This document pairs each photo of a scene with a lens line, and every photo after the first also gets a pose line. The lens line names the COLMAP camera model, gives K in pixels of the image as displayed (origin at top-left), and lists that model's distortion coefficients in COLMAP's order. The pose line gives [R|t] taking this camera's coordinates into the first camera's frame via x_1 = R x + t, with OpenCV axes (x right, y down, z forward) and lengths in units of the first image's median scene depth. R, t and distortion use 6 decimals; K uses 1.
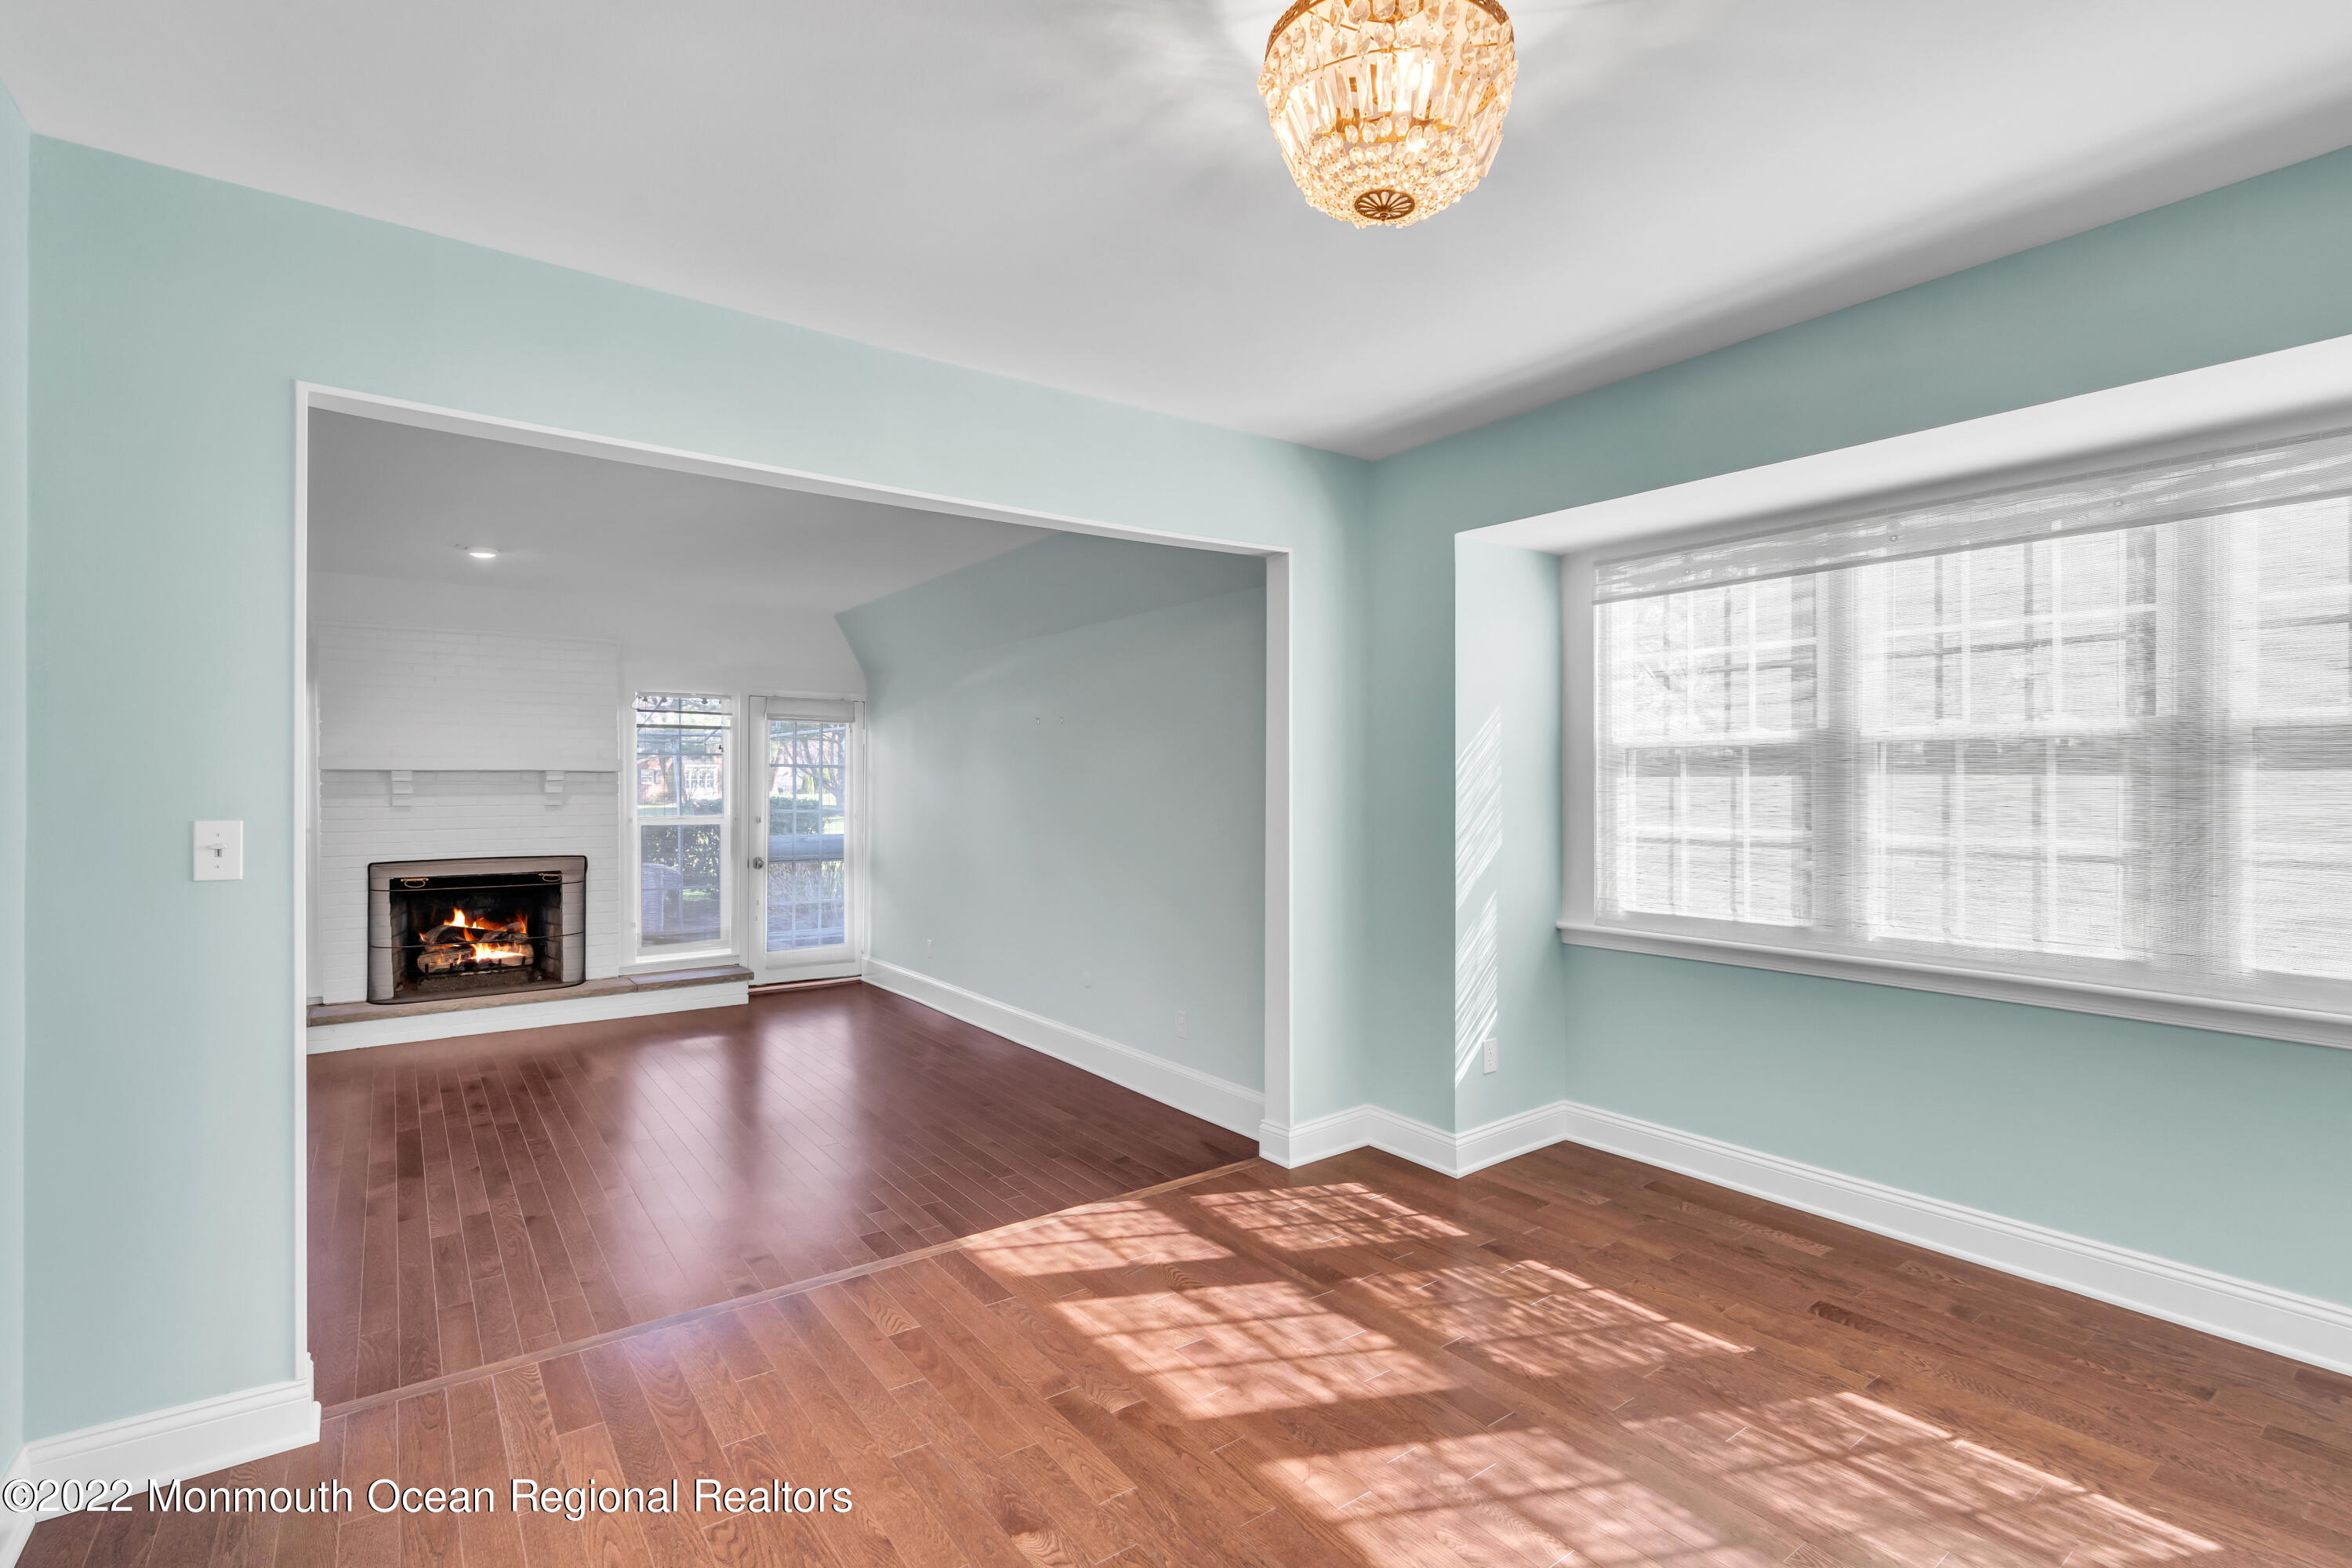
lens RADIAL K [[1085.4, 0, 1194.1], [0, 1085.4, 789.7], [0, 0, 1]] dist [-0.009209, 0.002859]
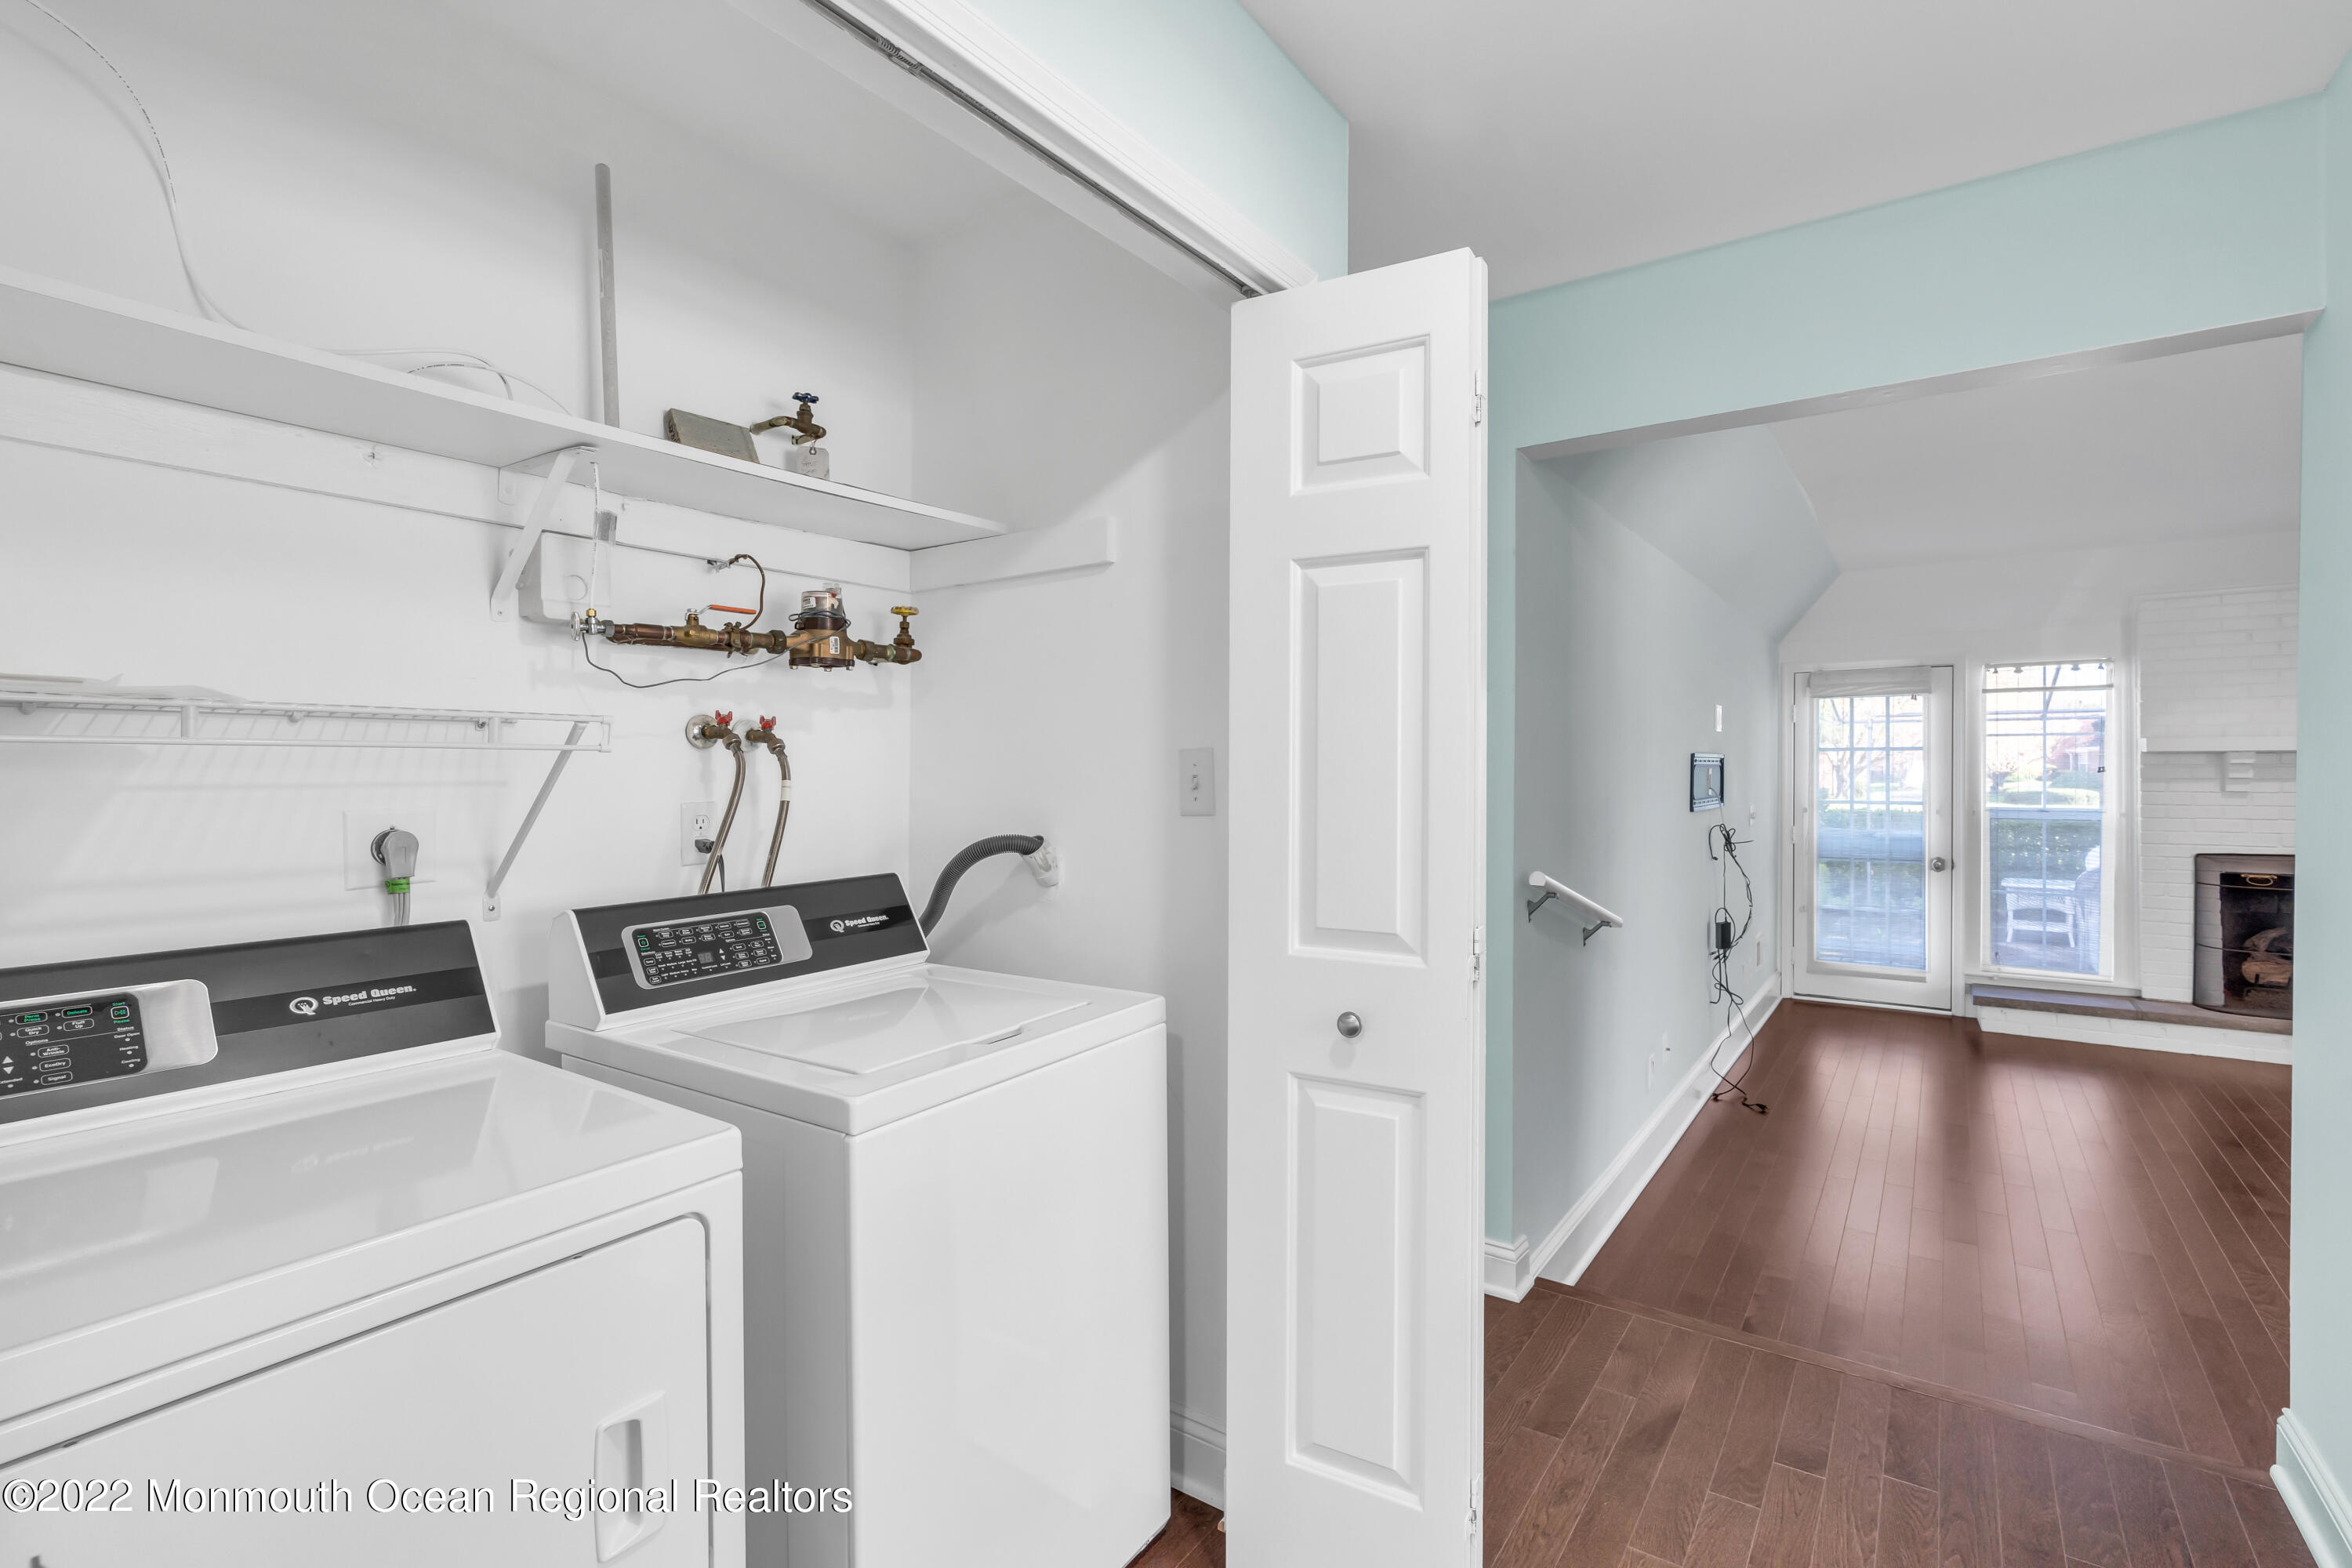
lens RADIAL K [[1085.4, 0, 1181.2], [0, 1085.4, 771.9], [0, 0, 1]] dist [-0.009209, 0.002859]
pose [[0.314681, 0.002904, -0.949193, -0.298527], [-0.005456, 0.999984, 0.001251, 0.003998], [0.949182, 0.004785, 0.314692, -0.193639]]
